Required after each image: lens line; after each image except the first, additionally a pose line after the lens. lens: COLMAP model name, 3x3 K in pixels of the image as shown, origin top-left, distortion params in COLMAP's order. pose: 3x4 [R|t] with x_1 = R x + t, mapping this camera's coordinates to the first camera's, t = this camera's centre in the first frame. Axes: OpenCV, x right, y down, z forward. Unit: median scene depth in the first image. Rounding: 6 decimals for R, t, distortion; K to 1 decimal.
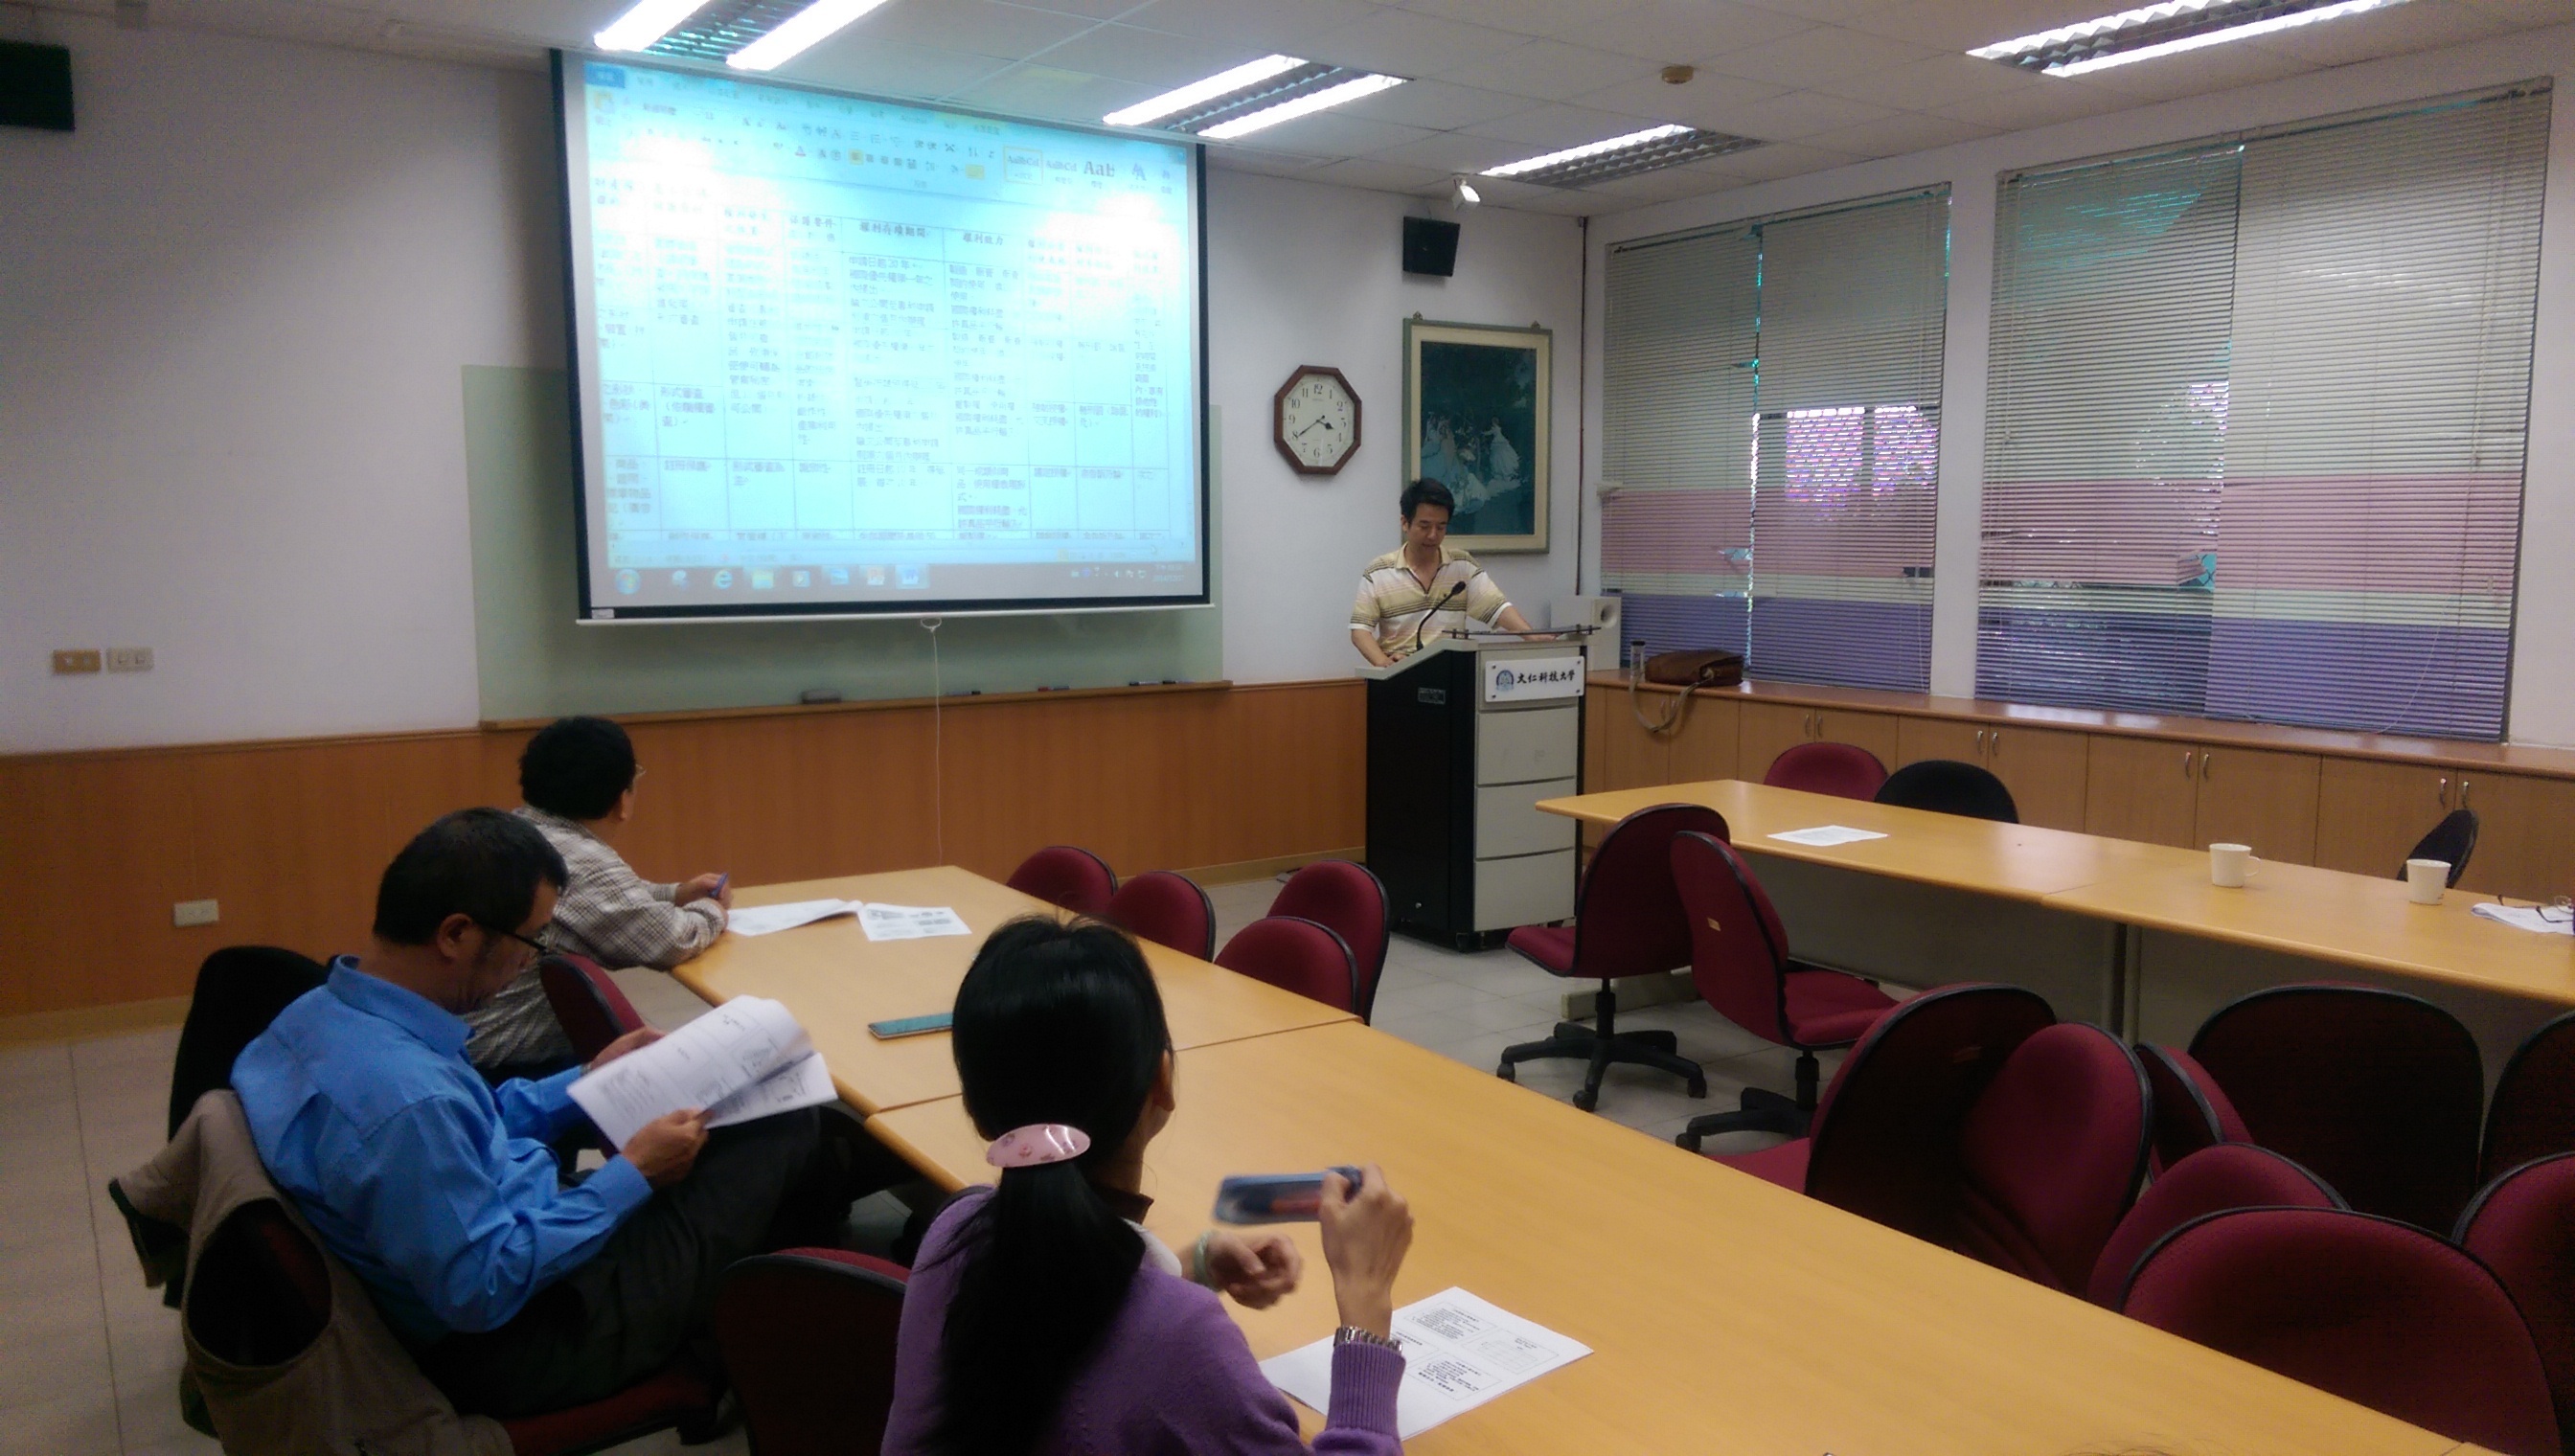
lens RADIAL K [[1852.5, 0, 1261.5], [0, 1852.5, 781.5], [0, 0, 1]] dist [0.014644, -0.032315]
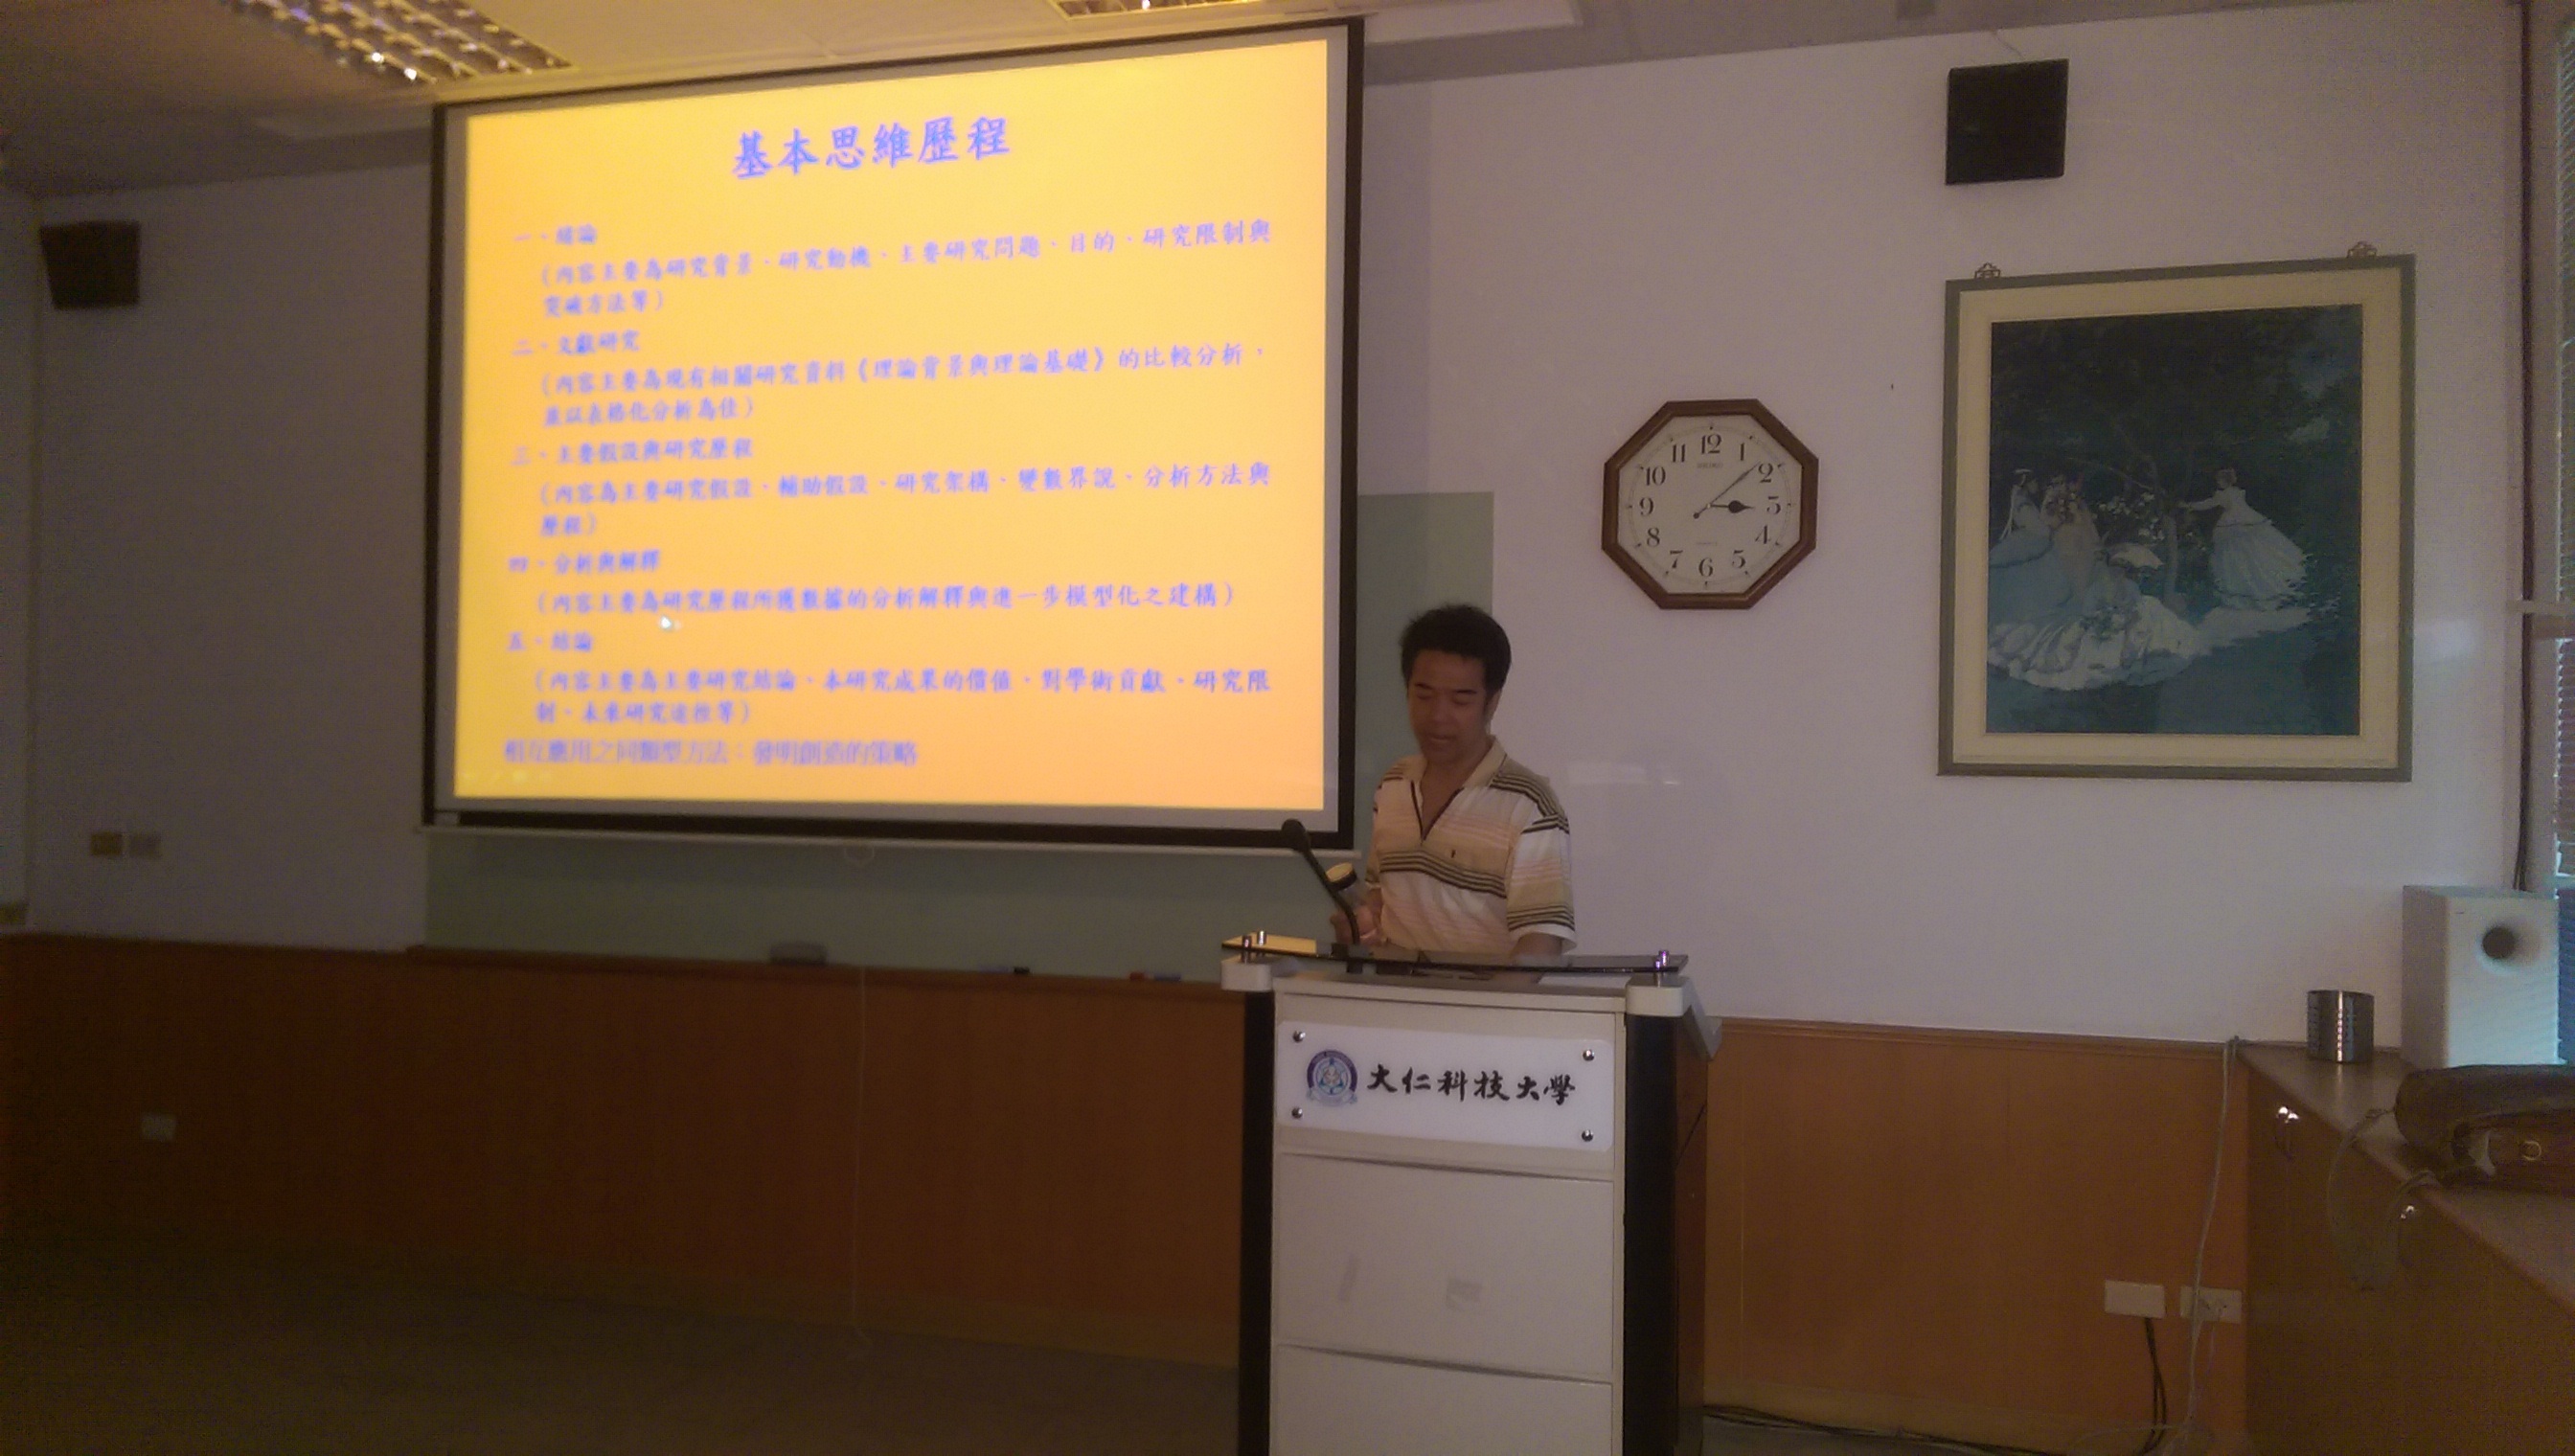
lens RADIAL K [[1852.5, 0, 1280.3], [0, 1852.5, 737.9], [0, 0, 1]] dist [0.014644, -0.032315]
pose [[0.636723, 0.003493, -0.771085, 0.381125], [-0.116326, 0.988980, -0.091577, -0.079242], [0.762268, 0.148006, 0.630113, 0.663691]]
